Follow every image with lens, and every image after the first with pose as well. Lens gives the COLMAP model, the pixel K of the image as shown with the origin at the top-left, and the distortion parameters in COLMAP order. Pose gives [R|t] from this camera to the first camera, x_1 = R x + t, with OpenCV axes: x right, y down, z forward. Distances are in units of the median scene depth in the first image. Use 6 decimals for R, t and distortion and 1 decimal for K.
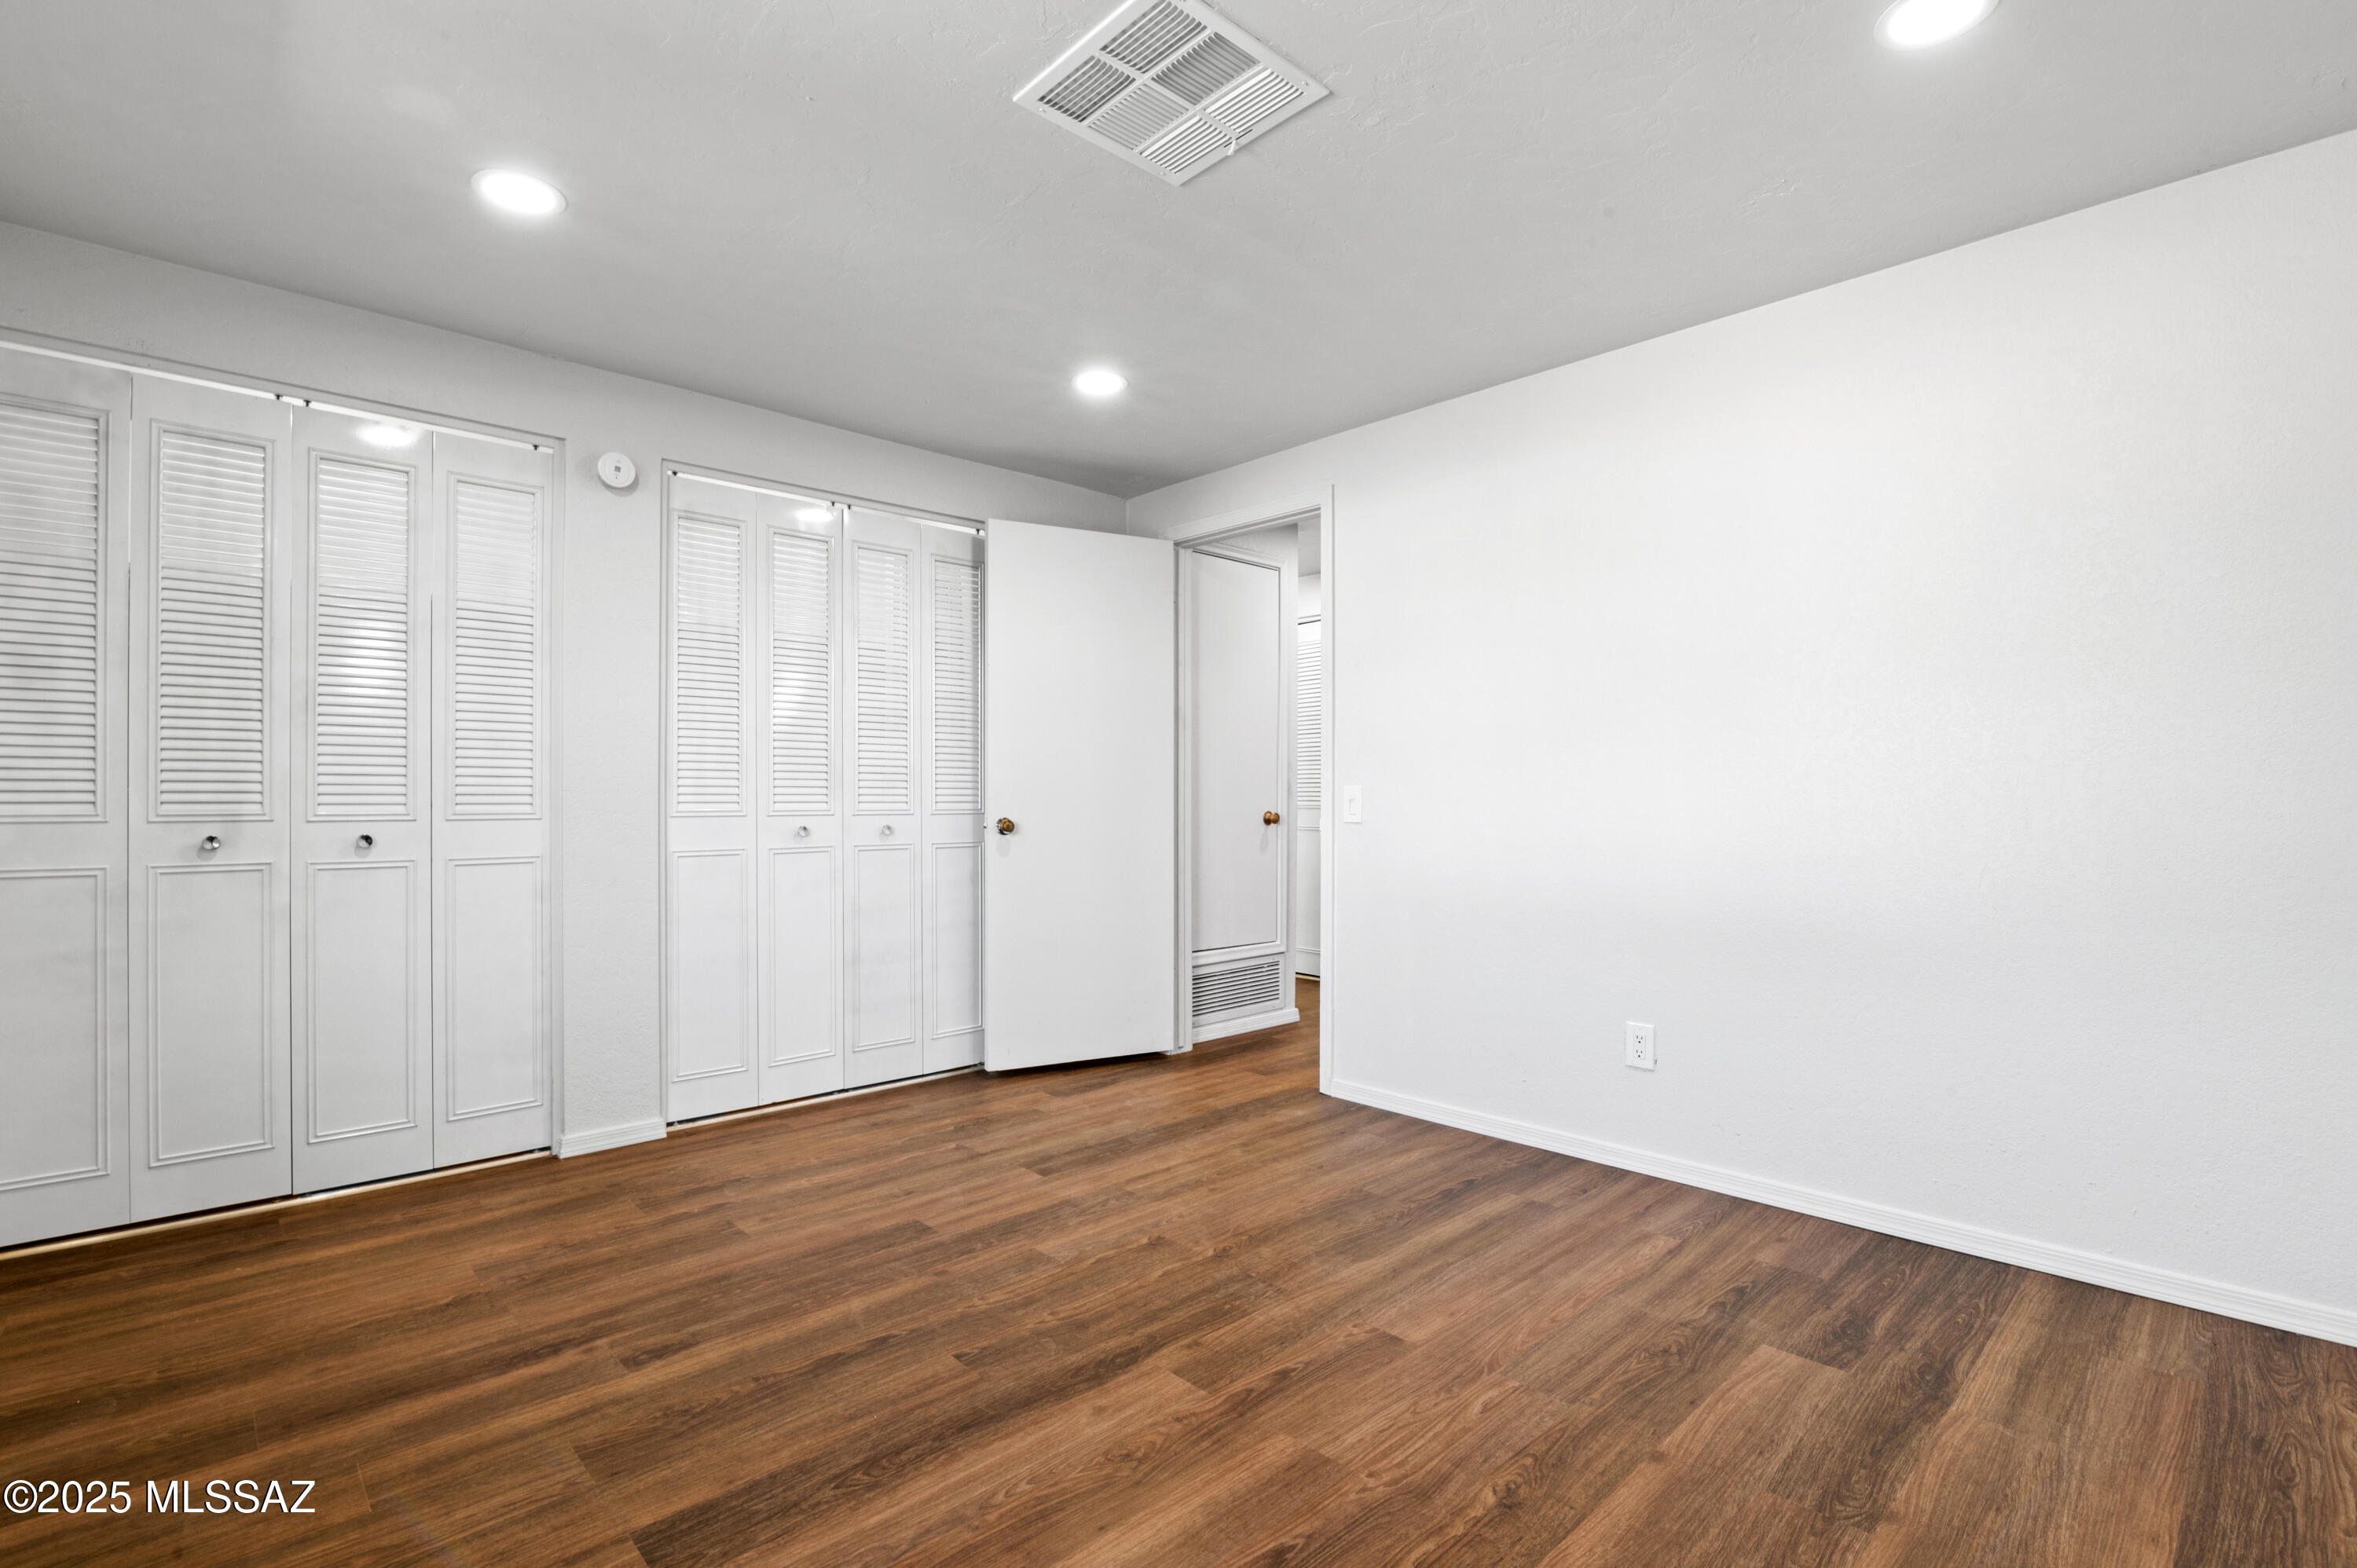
lens RADIAL K [[1105.7, 0, 1171.8], [0, 1105.7, 797.0], [0, 0, 1]] dist [-0.018231, 0.000012]
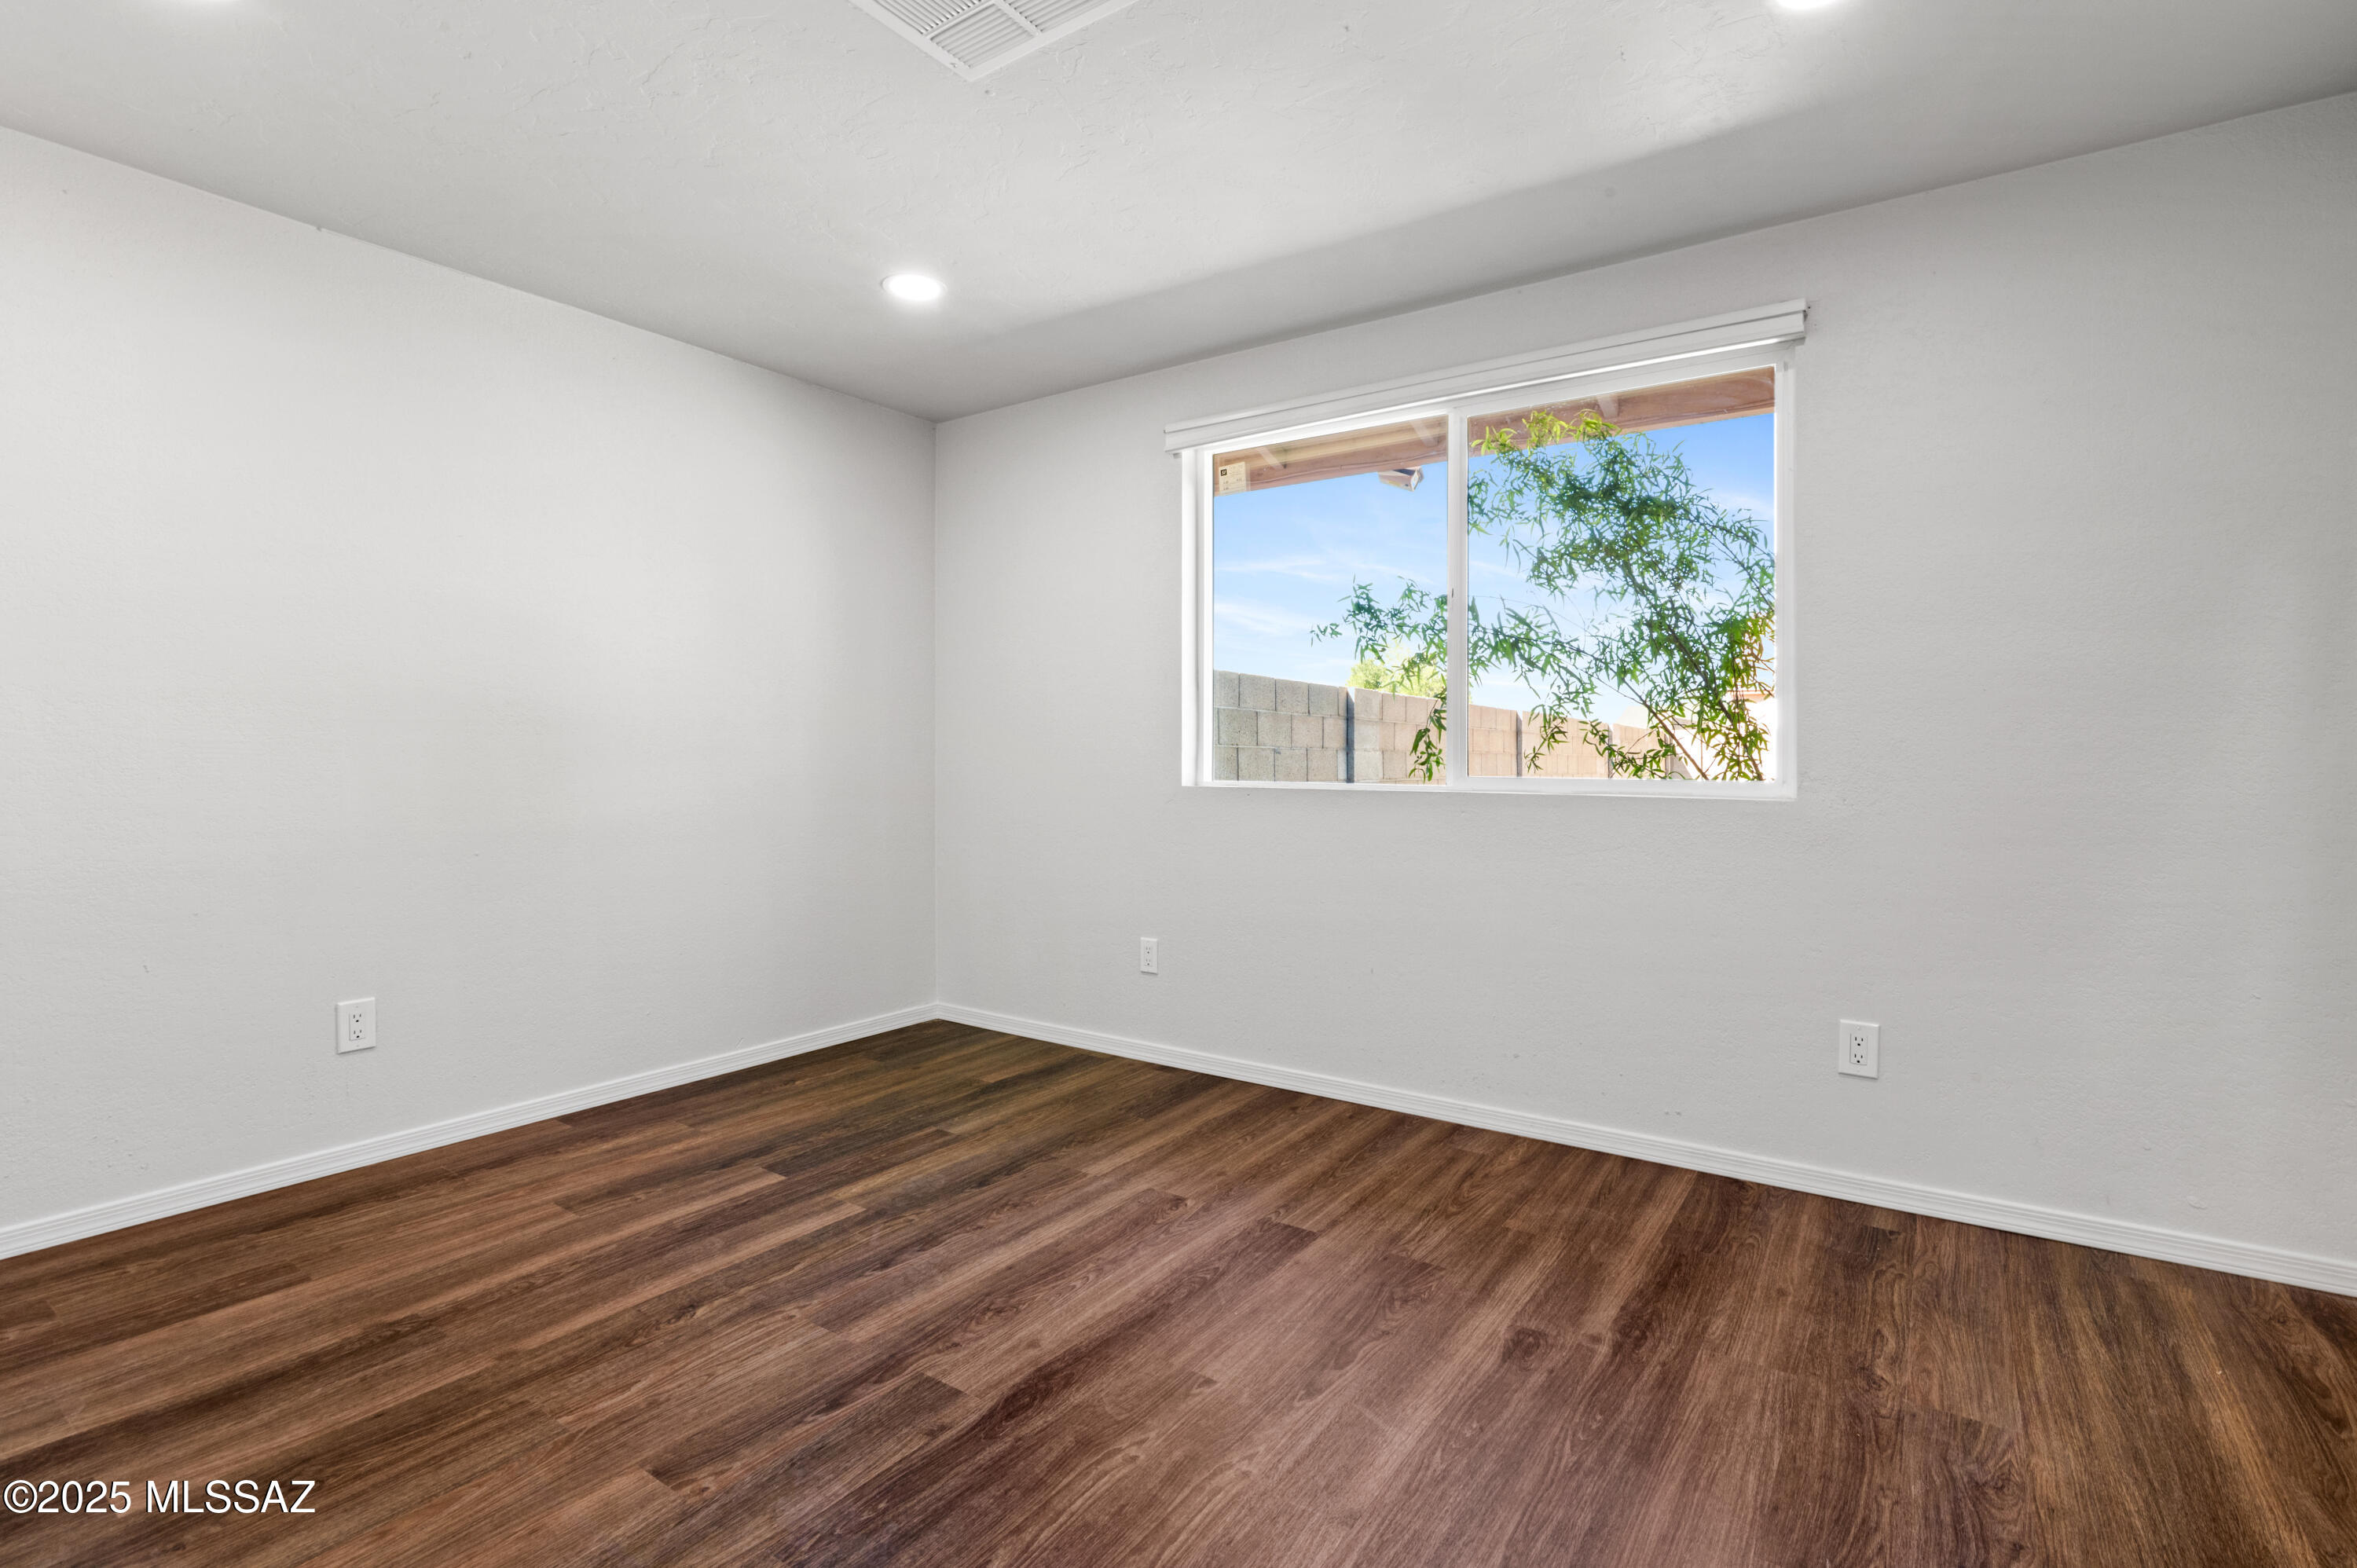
lens RADIAL K [[1105.7, 0, 1171.8], [0, 1105.7, 797.0], [0, 0, 1]] dist [-0.018231, 0.000012]
pose [[-0.979818, 0.005087, -0.199829, 0.010026], [-0.001700, 0.999428, 0.033774, 0.009827], [0.199886, 0.033432, -0.979249, 1.902875]]
